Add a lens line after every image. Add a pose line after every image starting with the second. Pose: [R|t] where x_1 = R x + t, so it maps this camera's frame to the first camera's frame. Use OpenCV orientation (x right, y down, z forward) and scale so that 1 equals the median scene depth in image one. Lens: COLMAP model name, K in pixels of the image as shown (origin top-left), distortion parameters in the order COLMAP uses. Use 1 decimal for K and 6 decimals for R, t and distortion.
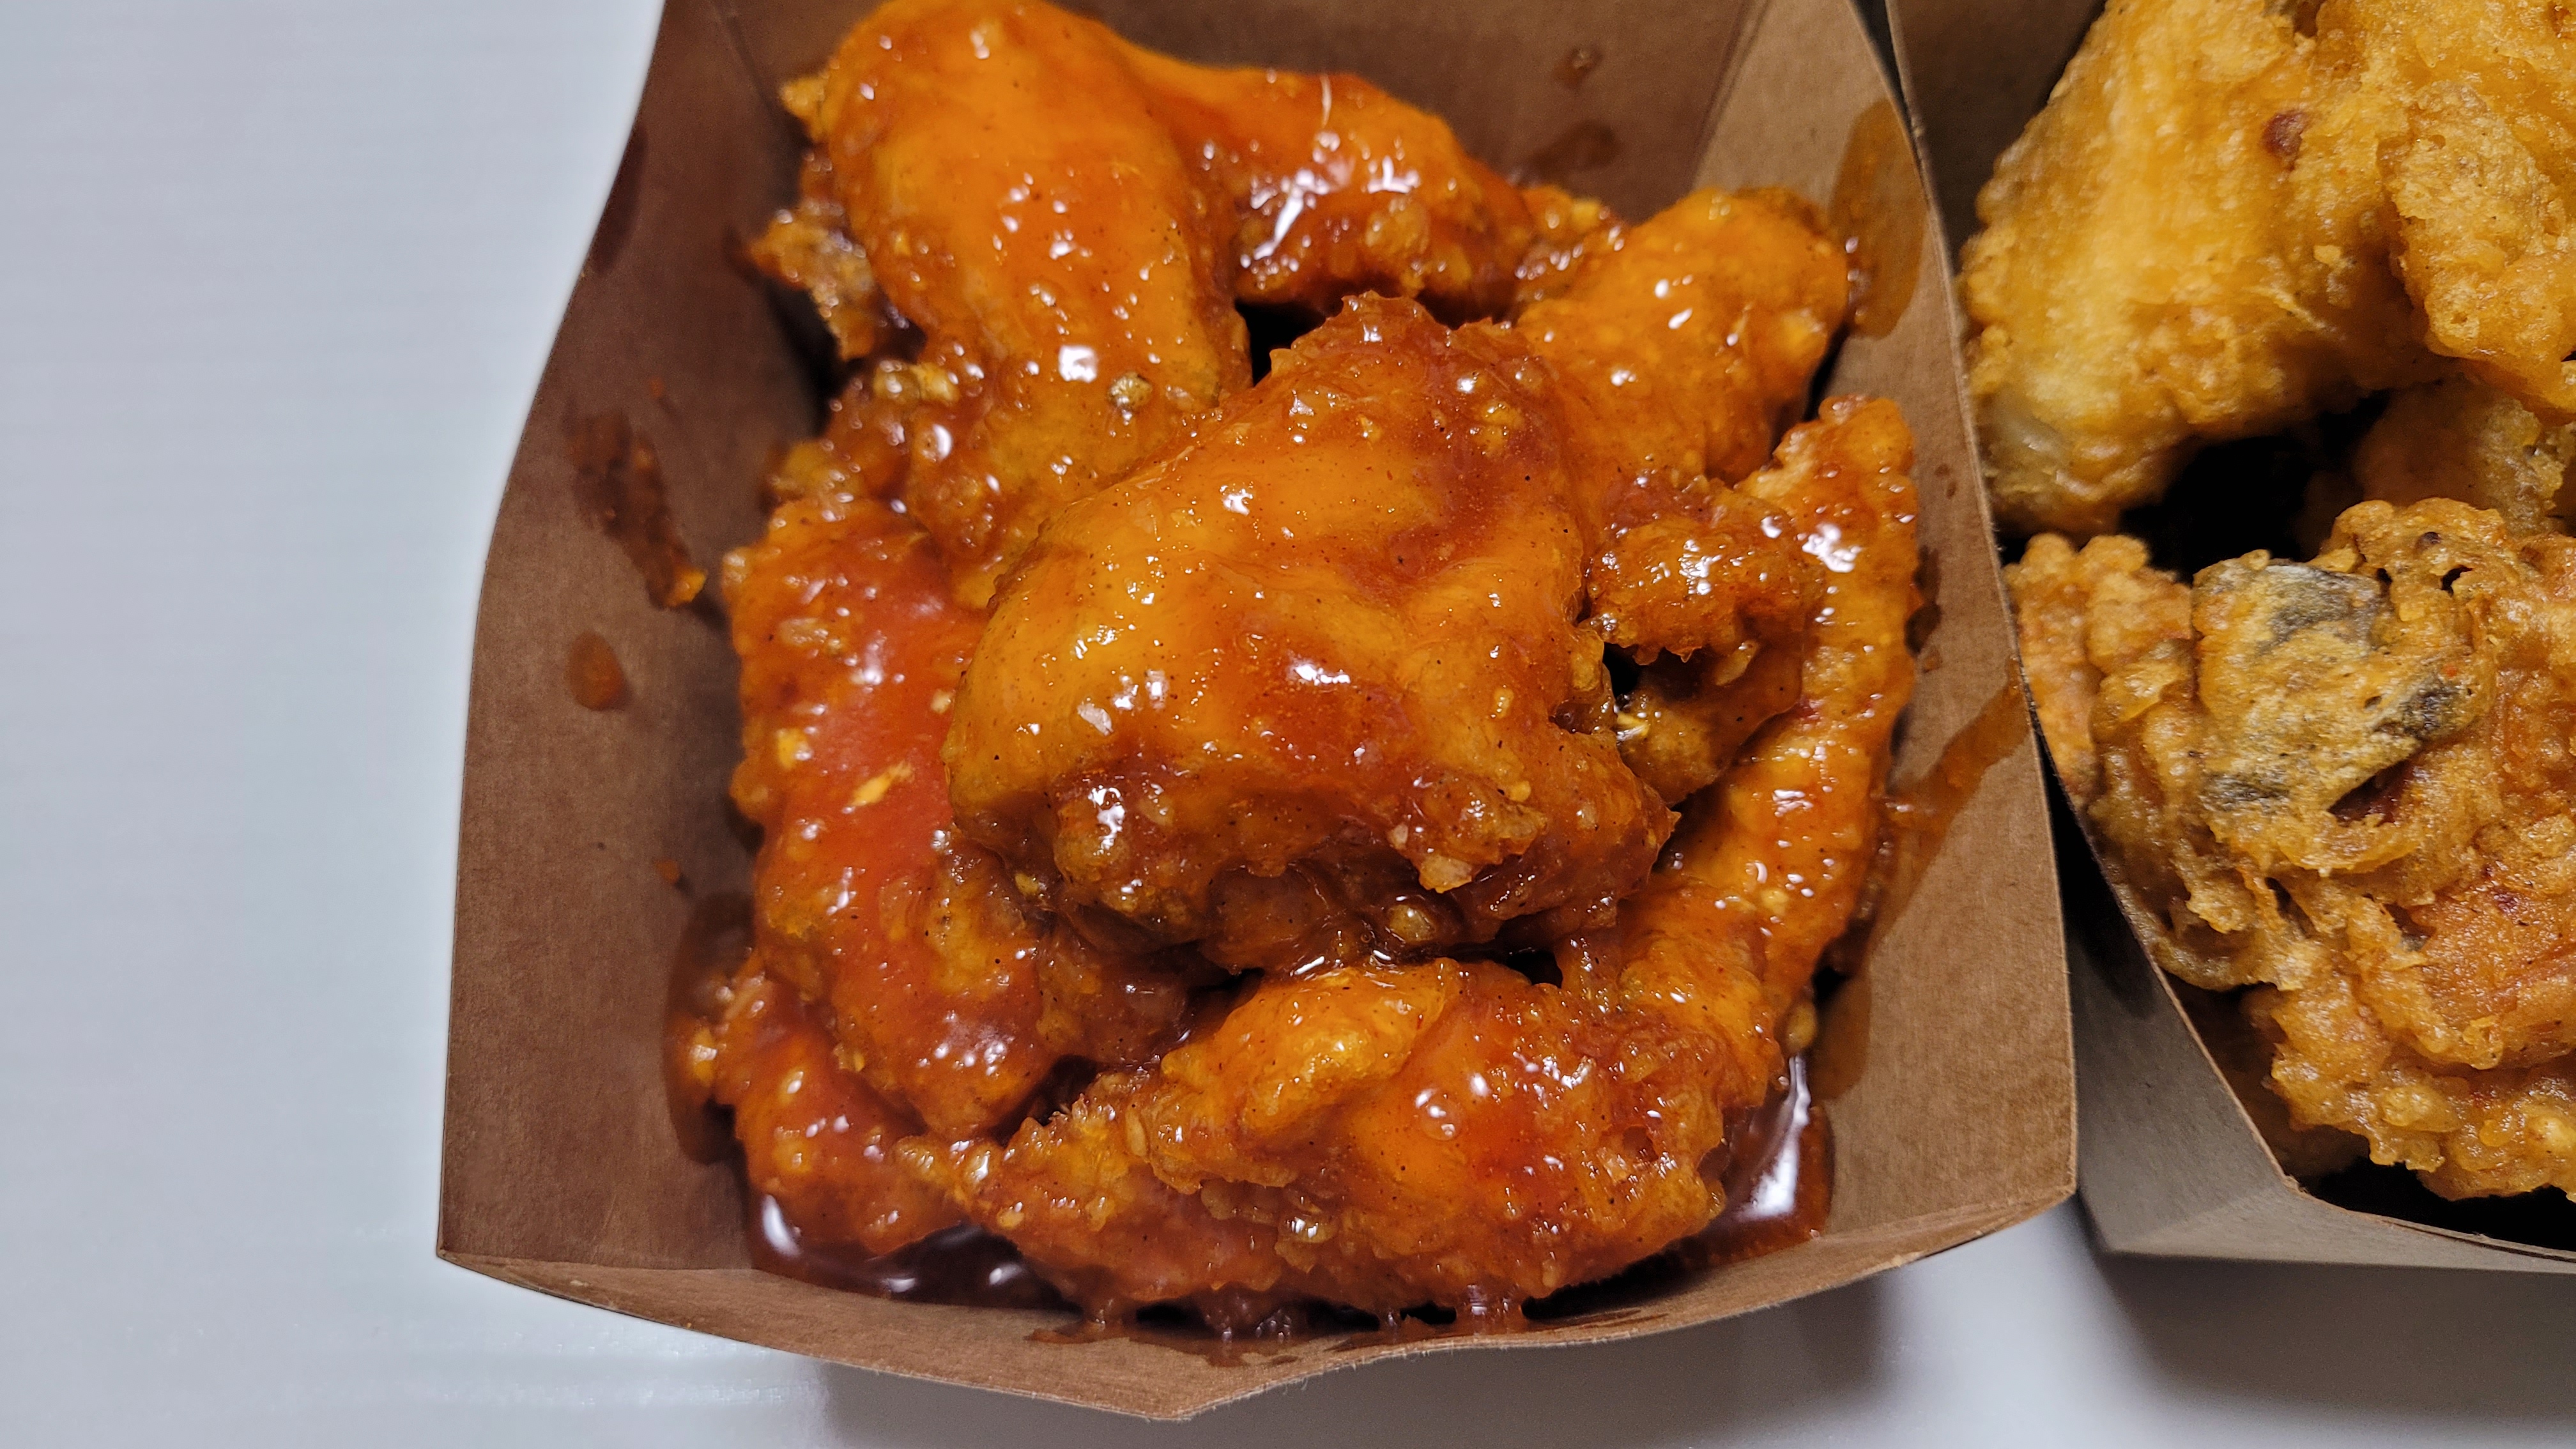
lens RADIAL K [[1948.6, 0, 1288.0], [0, 1948.6, 724.5], [0, 0, 1]] dist [0.001269, -0.064829]
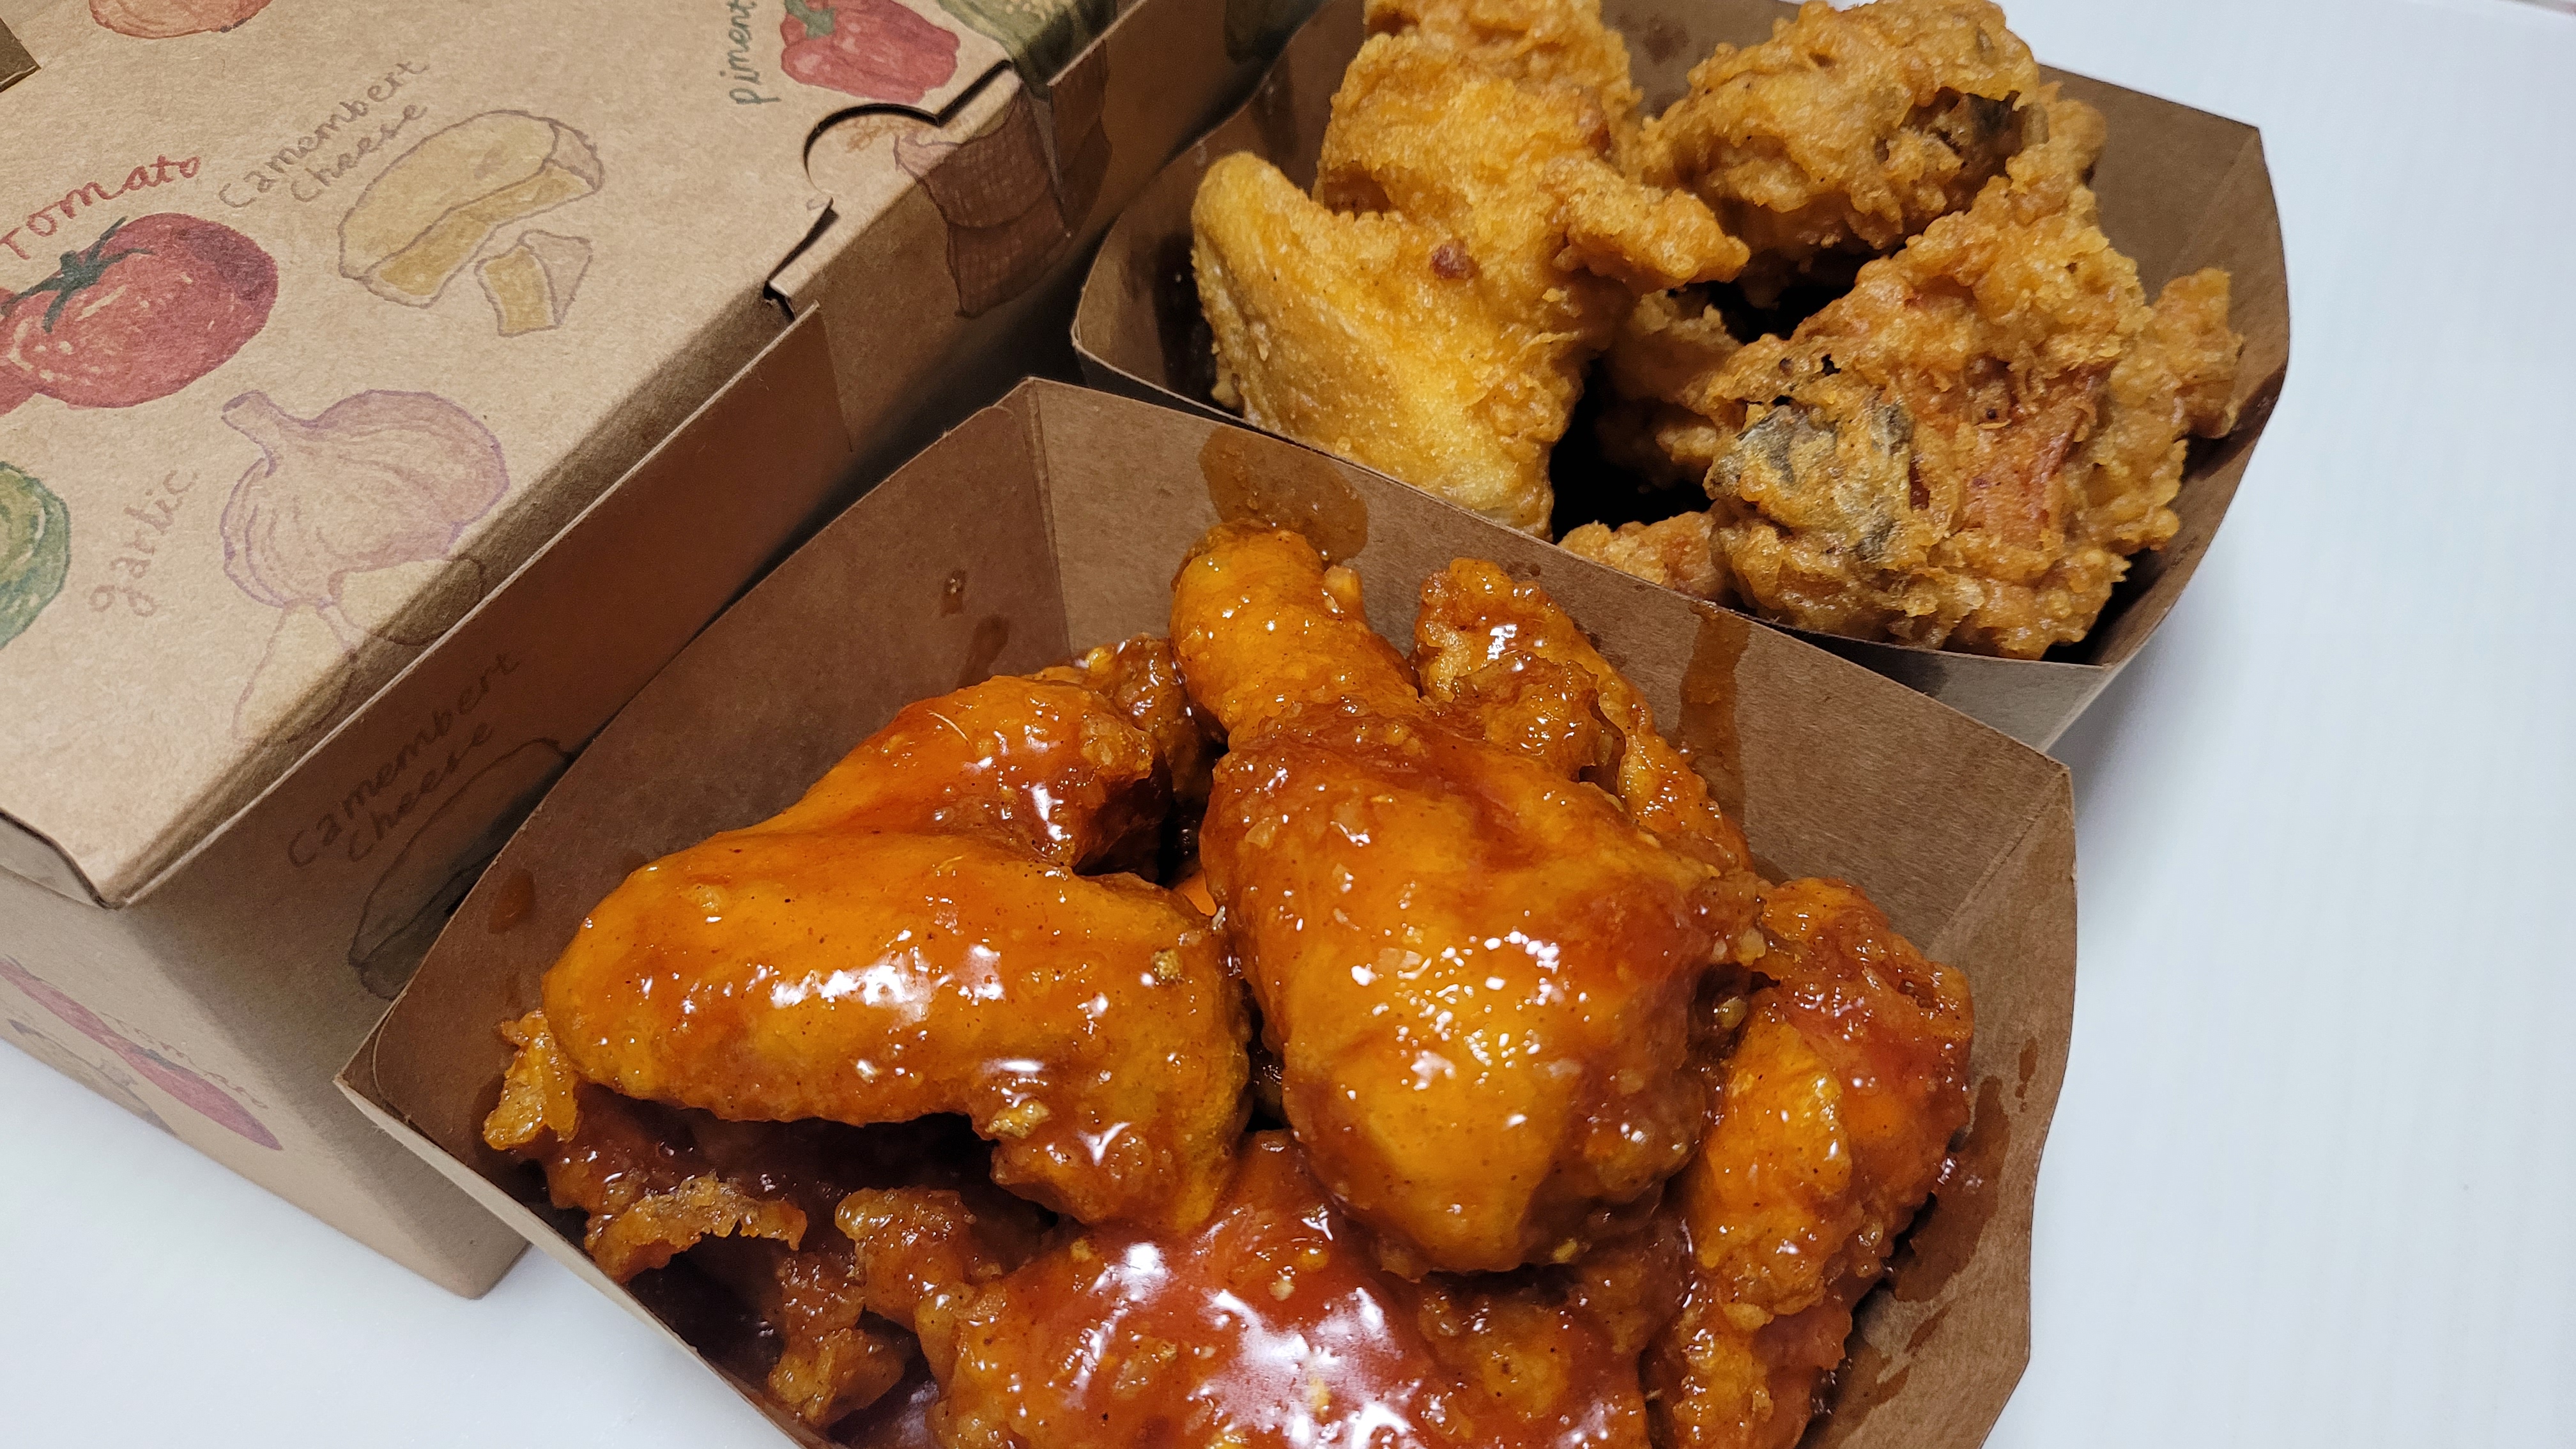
lens RADIAL K [[1948.6, 0, 1288.0], [0, 1948.6, 724.5], [0, 0, 1]] dist [0.001269, -0.064829]
pose [[0.483017, -0.656426, 0.579482, -0.683480], [0.763671, 0.639585, 0.087965, -0.346784], [-0.428371, 0.400044, 0.810224, 0.022307]]
